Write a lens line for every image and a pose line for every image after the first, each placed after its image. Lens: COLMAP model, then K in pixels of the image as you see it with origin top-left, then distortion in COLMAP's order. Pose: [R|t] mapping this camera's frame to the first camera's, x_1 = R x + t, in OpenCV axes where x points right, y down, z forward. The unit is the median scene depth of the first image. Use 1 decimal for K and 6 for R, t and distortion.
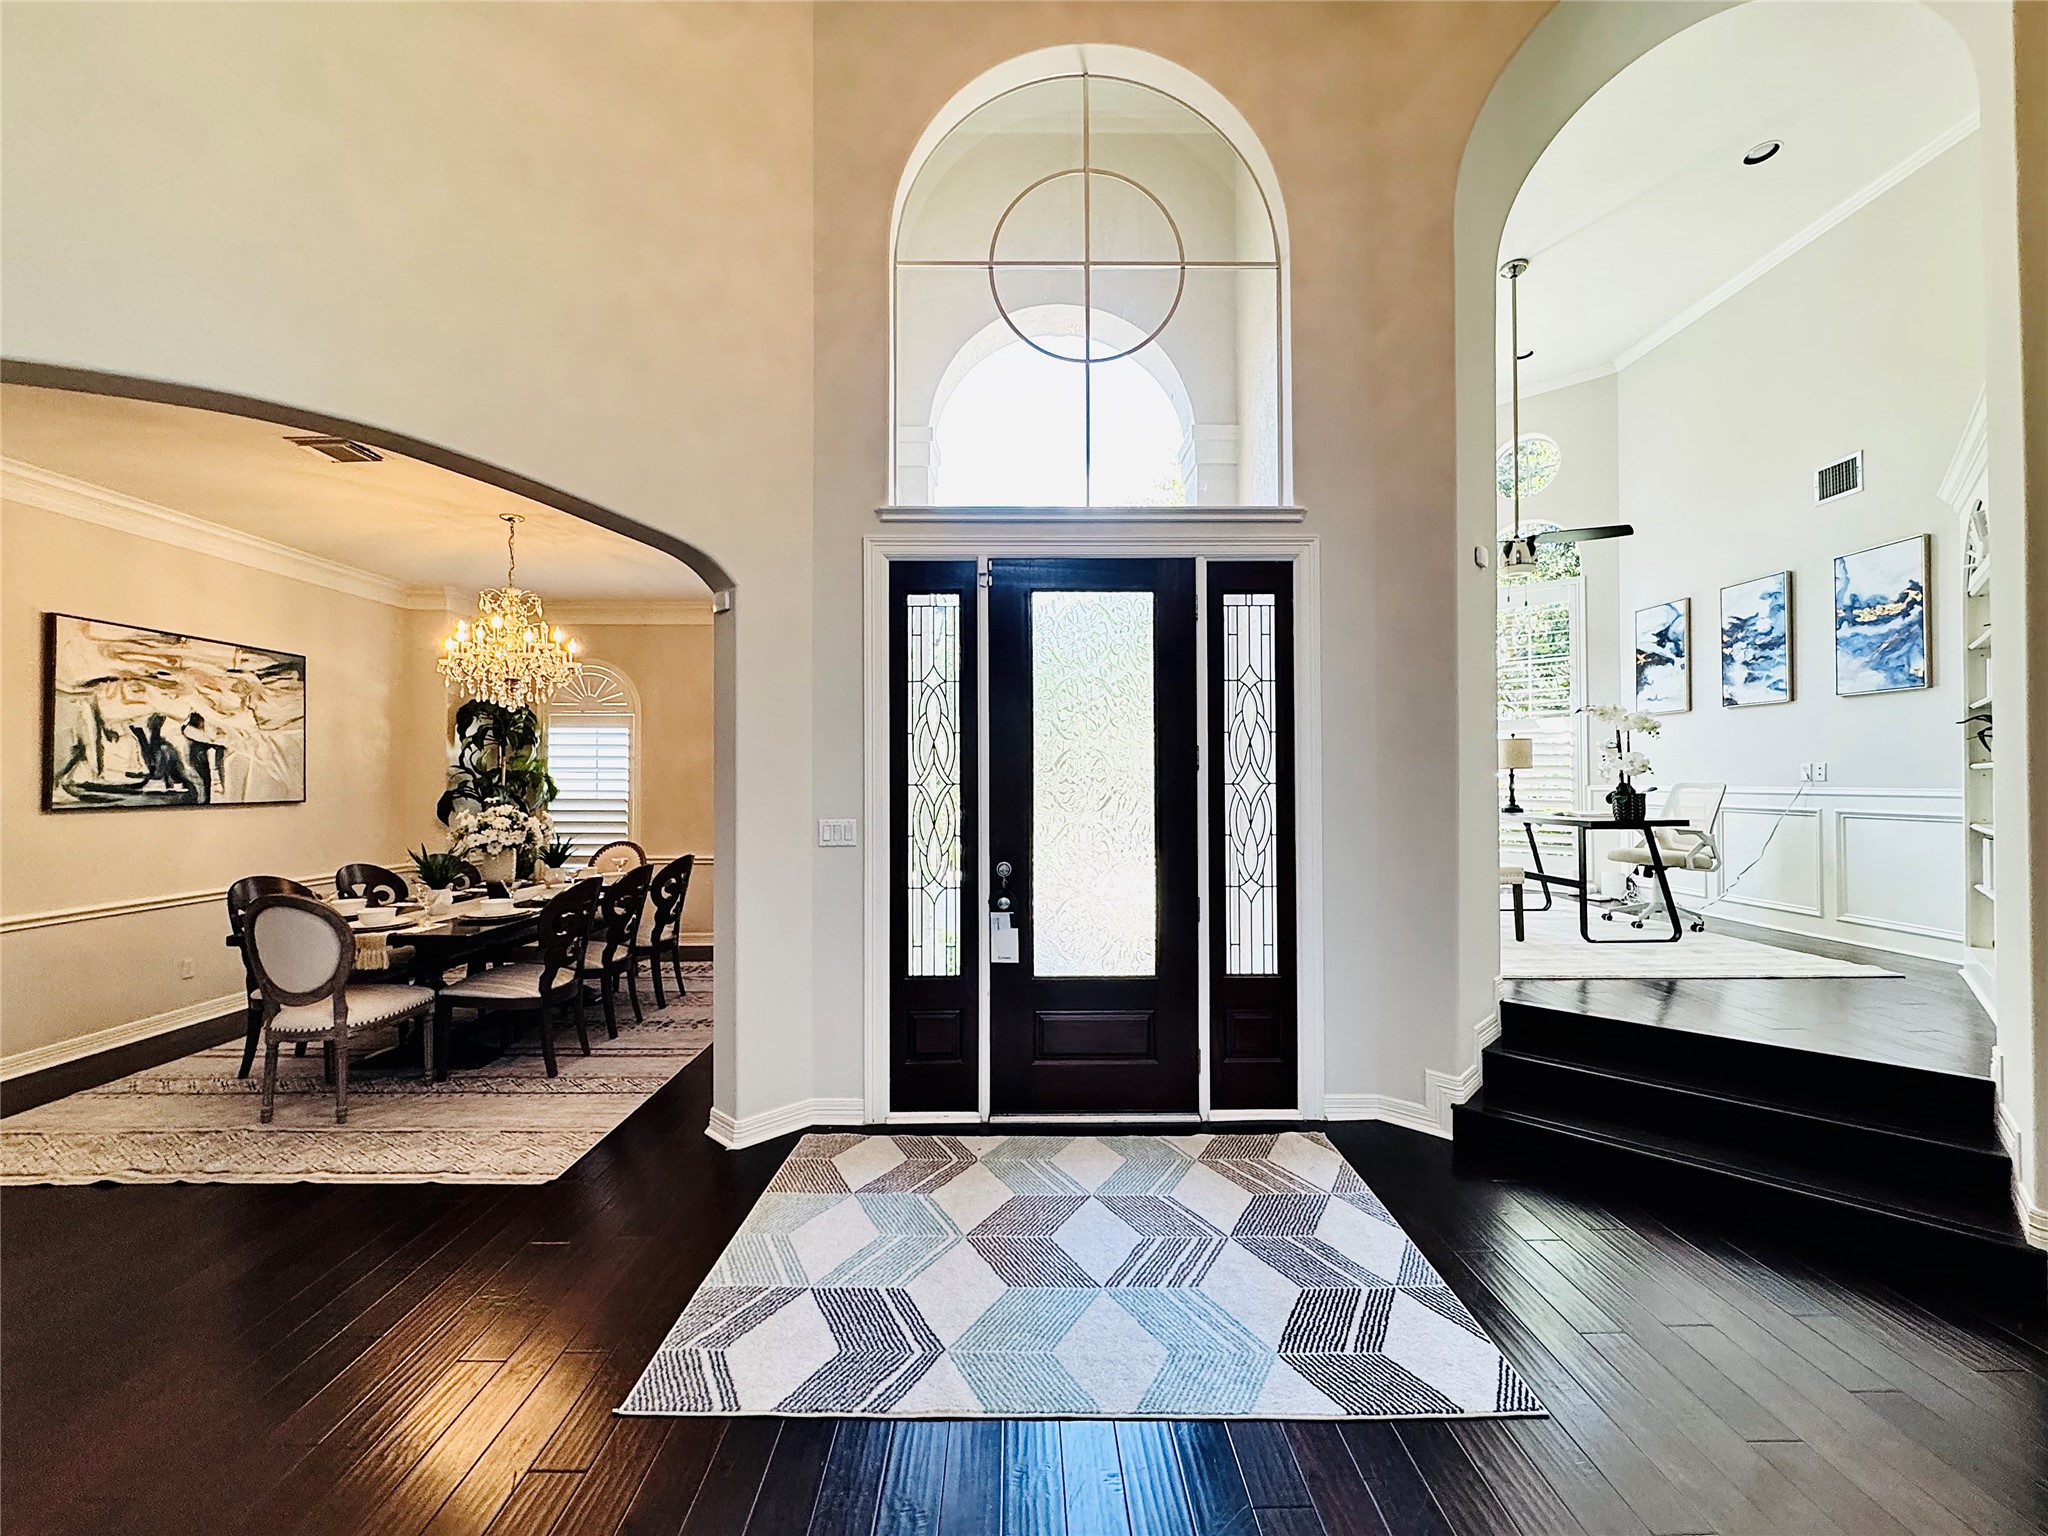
lens RADIAL K [[822.5, 0, 1024.0], [0, 822.5, 767.6], [0, 0, 1]] dist [0.003852, 0.000184]
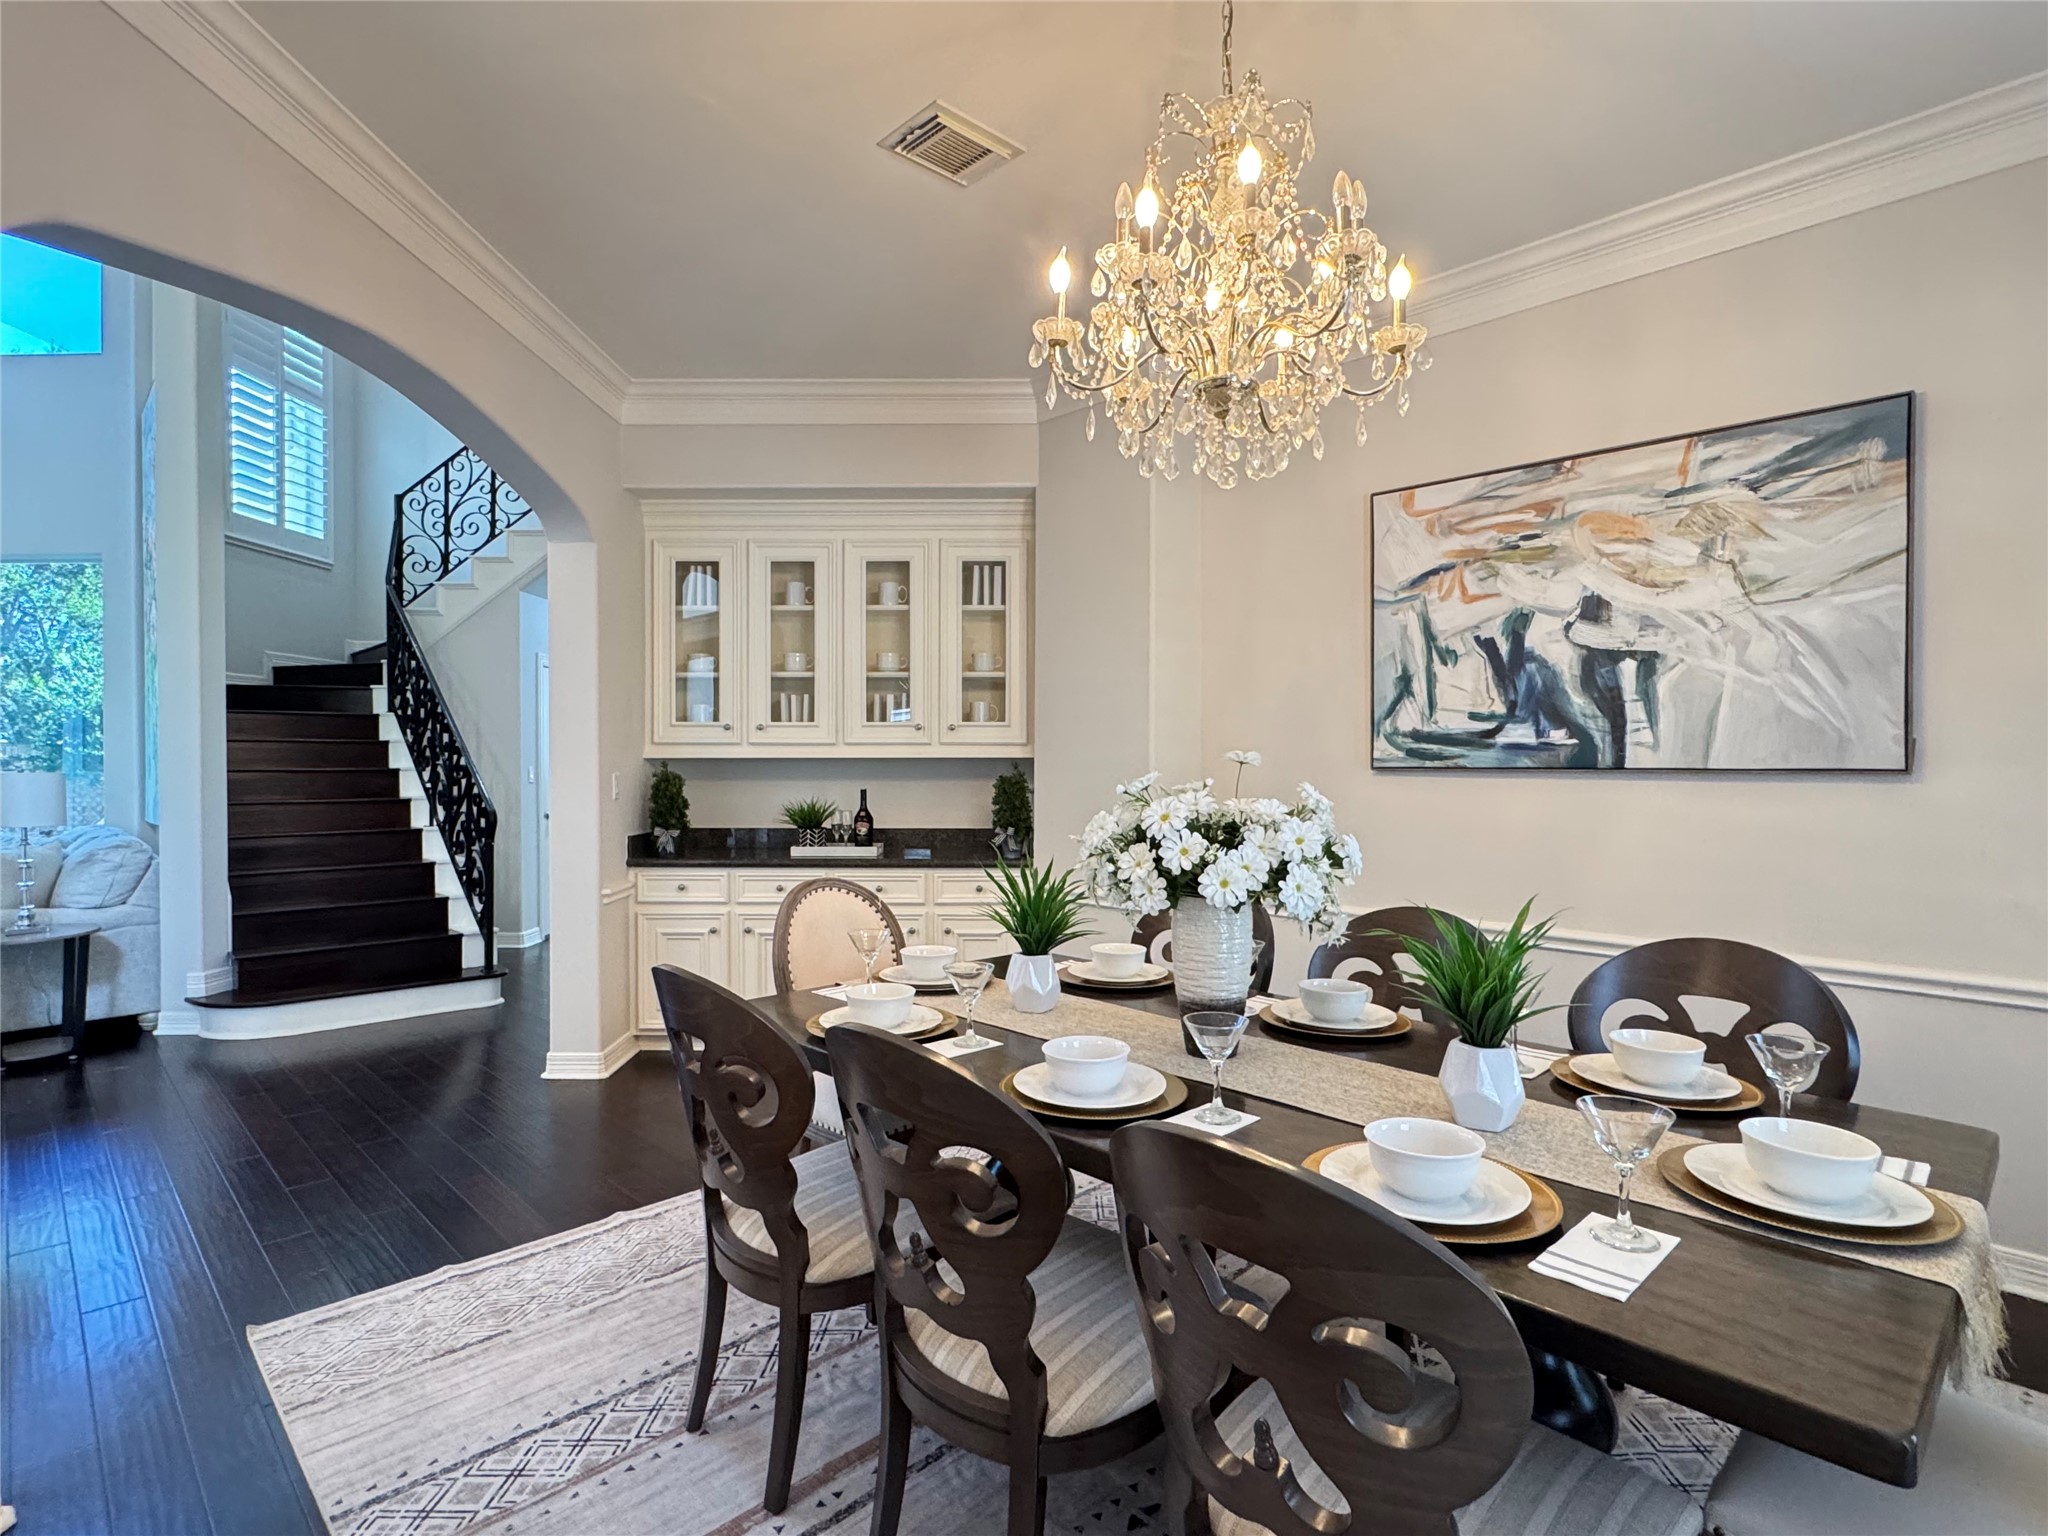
lens RADIAL K [[1055.3, 0, 1018.6], [0, 1055.3, 767.7], [0, 0, 1]] dist [0.001071, -0.000395]
pose [[-0.720501, -0.008683, -0.693399, -0.283234], [0.000510, 0.999915, -0.013050, 0.054868], [0.693453, -0.009756, -0.720436, 1.282635]]
